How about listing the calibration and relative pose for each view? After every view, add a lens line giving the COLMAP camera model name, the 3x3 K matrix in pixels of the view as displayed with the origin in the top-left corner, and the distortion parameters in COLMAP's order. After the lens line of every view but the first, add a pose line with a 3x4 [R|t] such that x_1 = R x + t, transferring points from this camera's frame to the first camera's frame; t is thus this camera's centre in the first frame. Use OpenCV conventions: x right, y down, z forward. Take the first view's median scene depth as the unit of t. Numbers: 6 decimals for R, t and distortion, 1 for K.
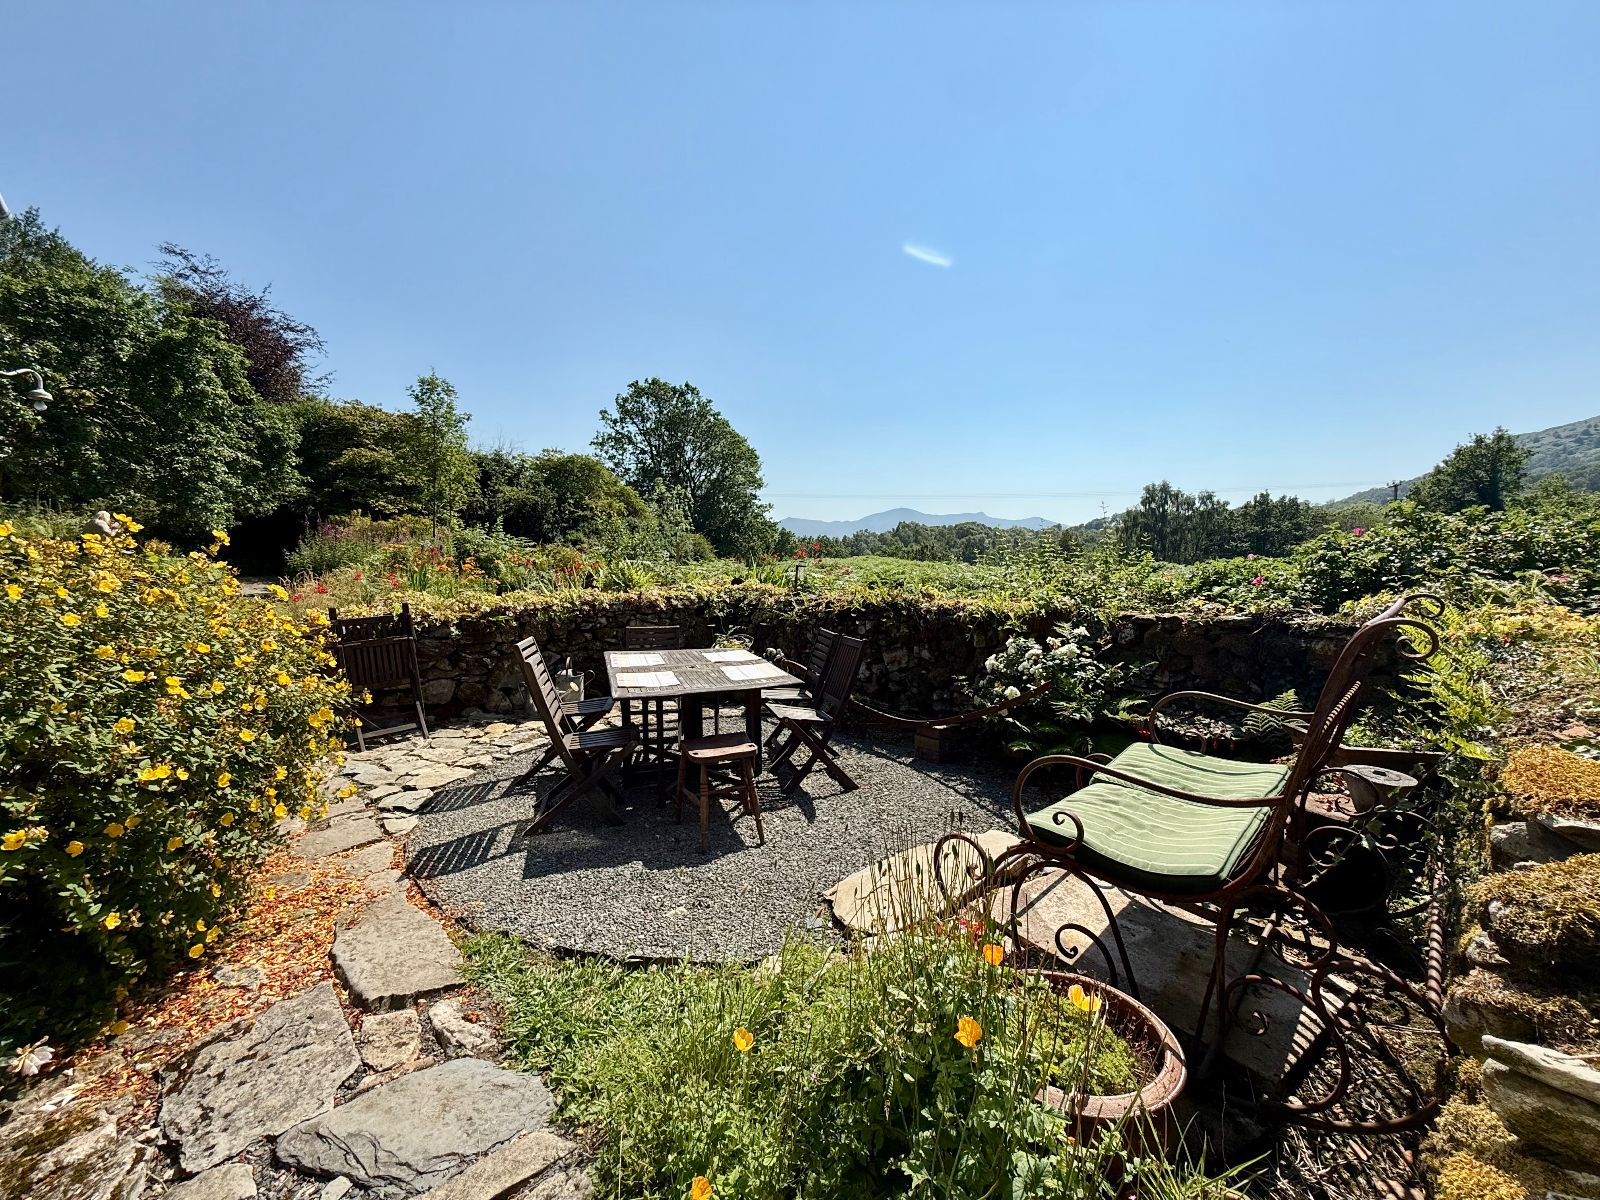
lens RADIAL K [[639.2, 0, 805.2], [0, 639.2, 596.6], [0, 0, 1]] dist [-0.002549, 0.001828]
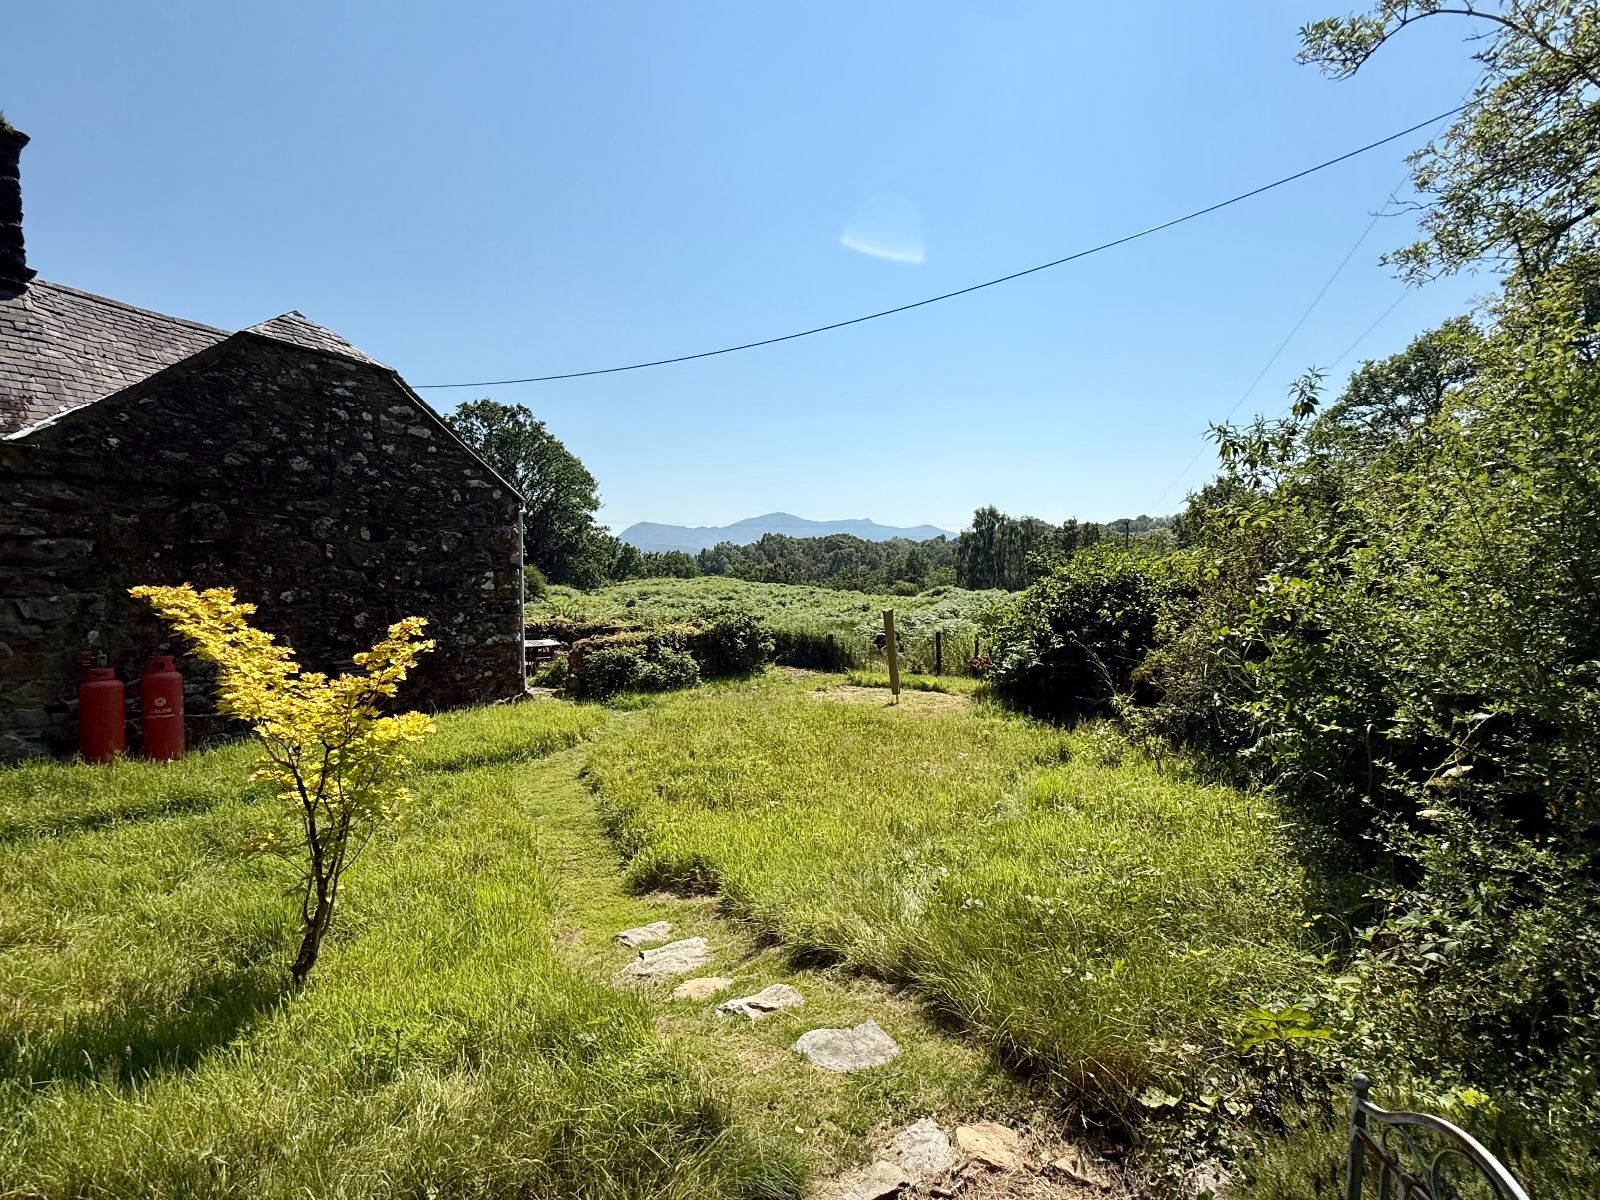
lens RADIAL K [[741.3, 0, 794.9], [0, 741.3, 603.3], [0, 0, 1]] dist [-0.017221, 0.000328]
pose [[0.984389, -0.007414, 0.175850, 0.024294], [0.010554, 0.999801, -0.016930, -0.001461], [-0.175689, 0.018522, 0.984271, -0.145494]]
